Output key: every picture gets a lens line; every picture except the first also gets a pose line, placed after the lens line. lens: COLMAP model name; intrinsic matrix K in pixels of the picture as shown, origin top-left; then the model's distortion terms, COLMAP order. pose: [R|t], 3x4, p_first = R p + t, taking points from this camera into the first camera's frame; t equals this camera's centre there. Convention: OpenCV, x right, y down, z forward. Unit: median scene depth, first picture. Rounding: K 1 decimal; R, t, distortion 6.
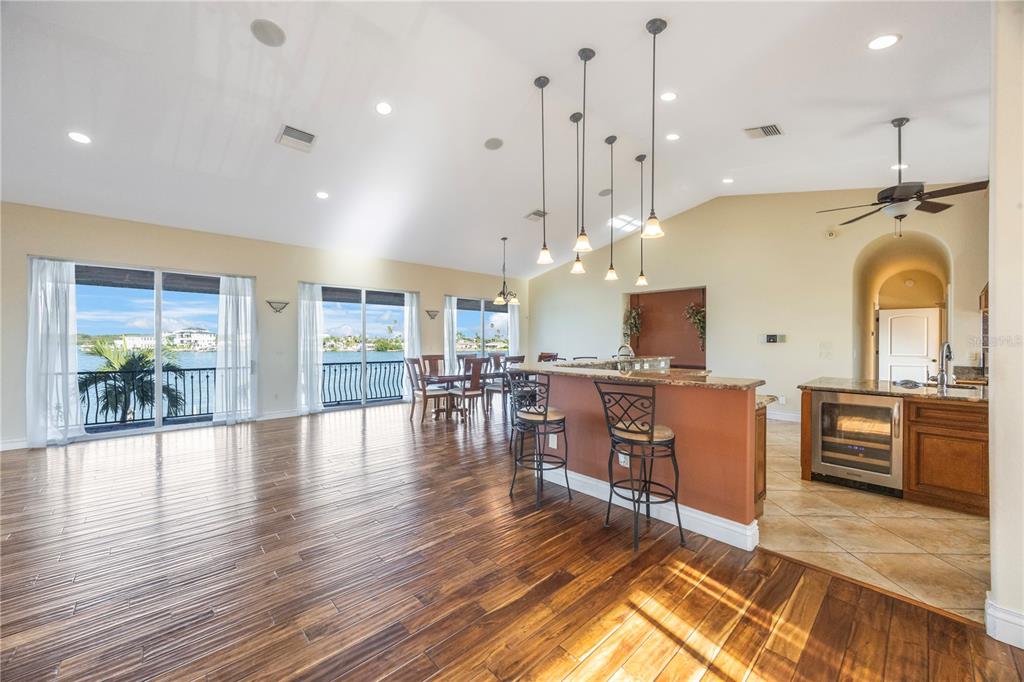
lens RADIAL K [[386.6, 0, 511.3], [0, 386.6, 343.9], [0, 0, 1]] dist [-0.000929, 0.000095]
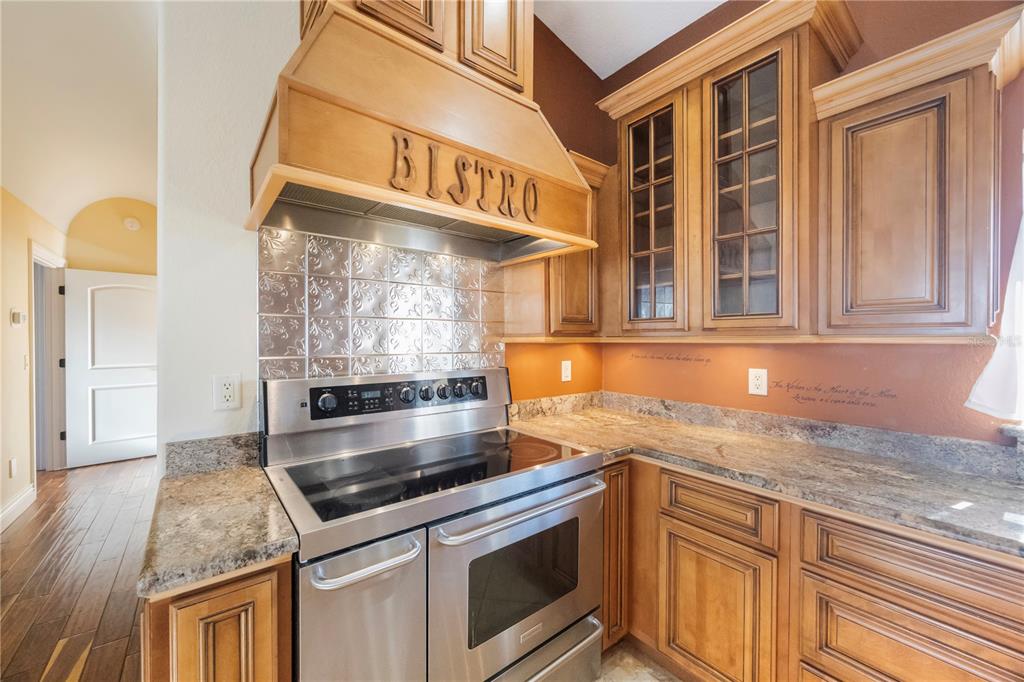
lens RADIAL K [[386.6, 0, 511.3], [0, 386.6, 343.9], [0, 0, 1]] dist [-0.000929, 0.000095]
pose [[0.077675, -0.014394, 0.996875, 0.676931], [0.005438, 0.999887, 0.014014, -0.004467], [-0.996964, 0.004332, 0.077744, 0.554956]]
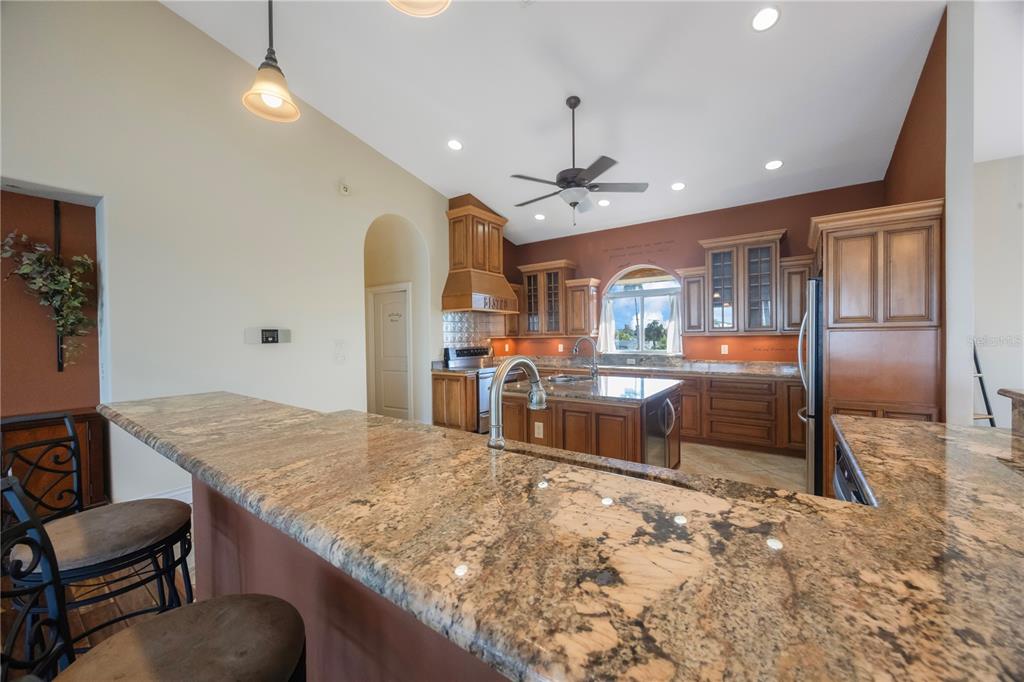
lens RADIAL K [[386.6, 0, 511.3], [0, 386.6, 343.9], [0, 0, 1]] dist [-0.000929, 0.000095]
pose [[-0.192509, -0.018149, 0.981127, 0.049330], [0.019922, 0.999551, 0.022399, -0.008432], [-0.981093, 0.023858, -0.192061, 0.709443]]
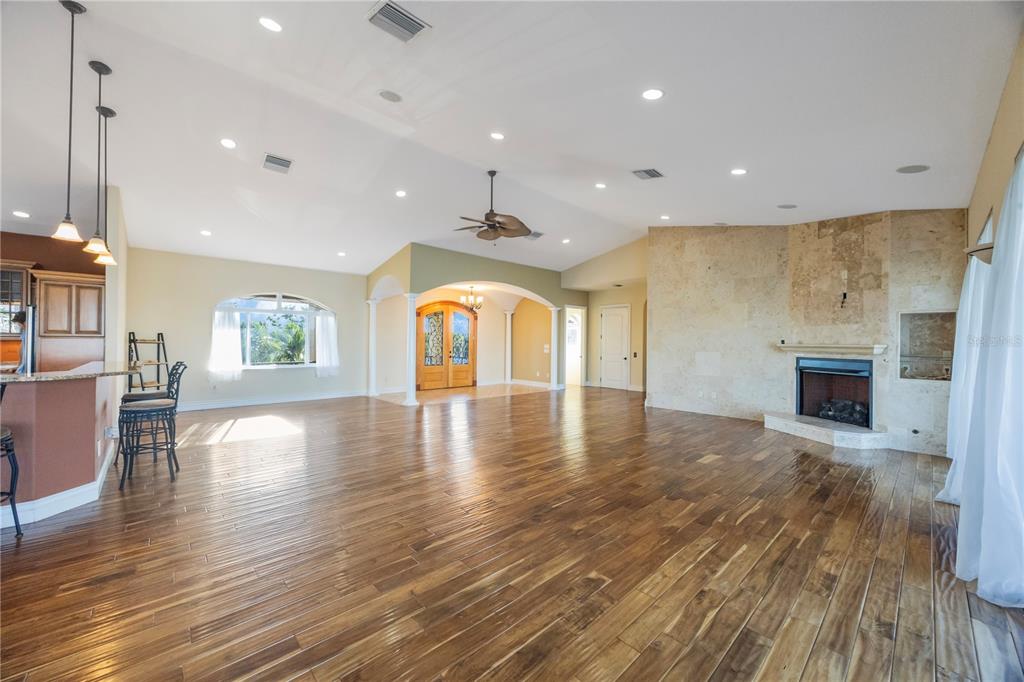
lens RADIAL K [[386.6, 0, 511.3], [0, 386.6, 343.9], [0, 0, 1]] dist [-0.000929, 0.000095]
pose [[-0.999959, -0.008939, 0.001756, -0.452454], [-0.008919, 0.999895, 0.011432, -0.010443], [-0.001858, 0.011416, -0.999933, 0.987310]]
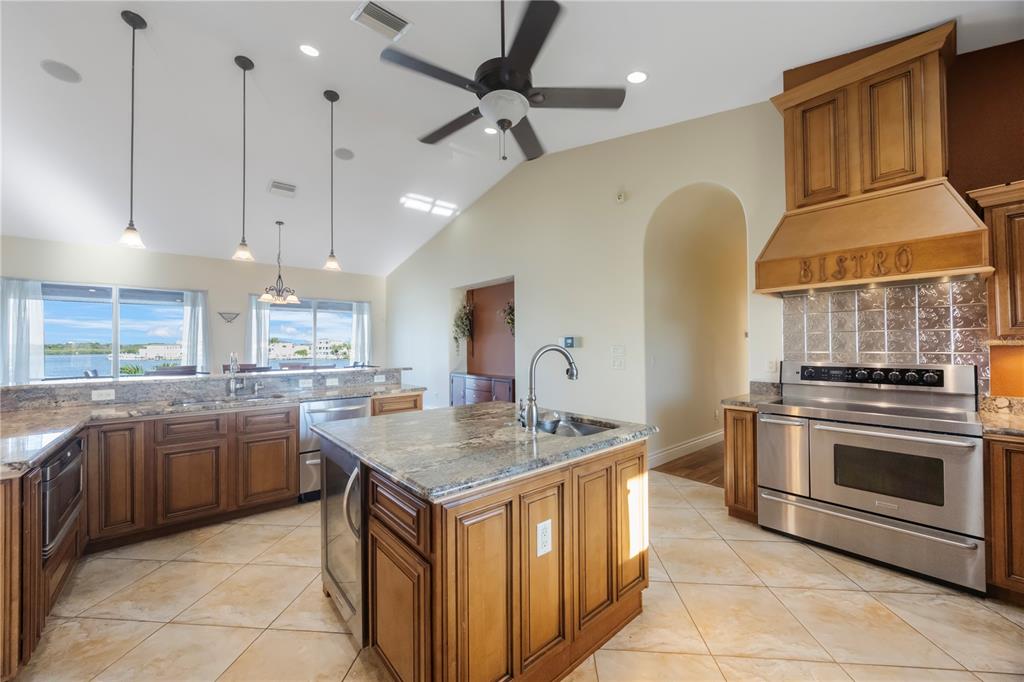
lens RADIAL K [[386.6, 0, 511.3], [0, 386.6, 343.9], [0, 0, 1]] dist [-0.000929, 0.000095]
pose [[0.999120, -0.006858, -0.041381, 0.555489], [0.006175, 0.999843, -0.016616, 0.000639], [0.041488, 0.016346, 0.999005, 0.223731]]
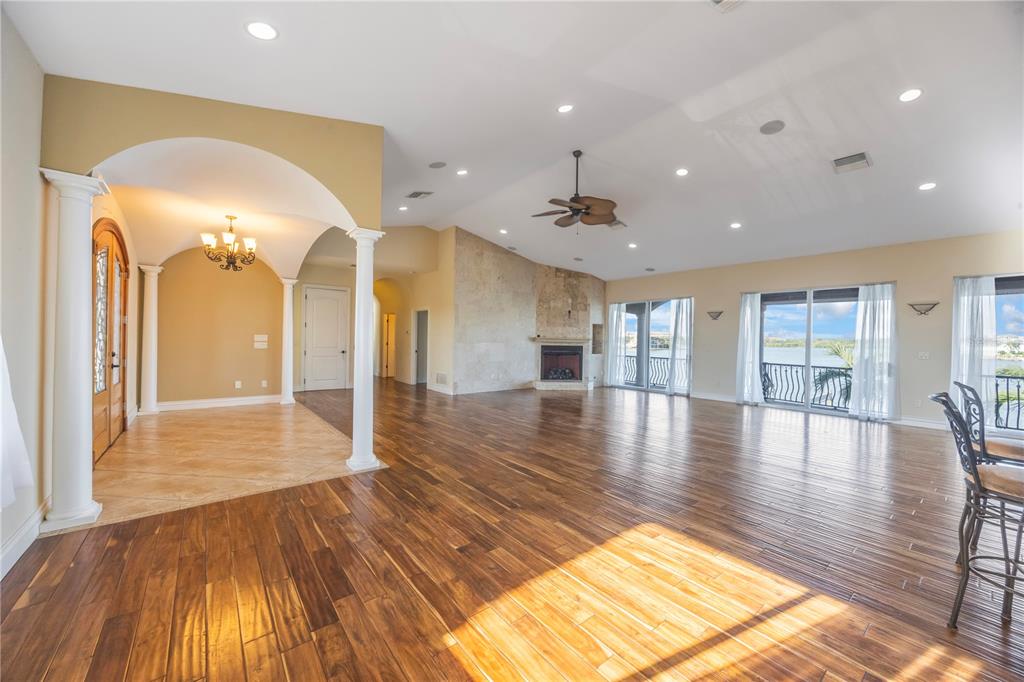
lens RADIAL K [[386.6, 0, 511.3], [0, 386.6, 343.9], [0, 0, 1]] dist [-0.000929, 0.000095]
pose [[-0.076956, 0.012193, -0.996960, 0.389766], [-0.025614, 0.999571, 0.014202, 0.002329], [0.996705, 0.026629, -0.076611, 0.071235]]
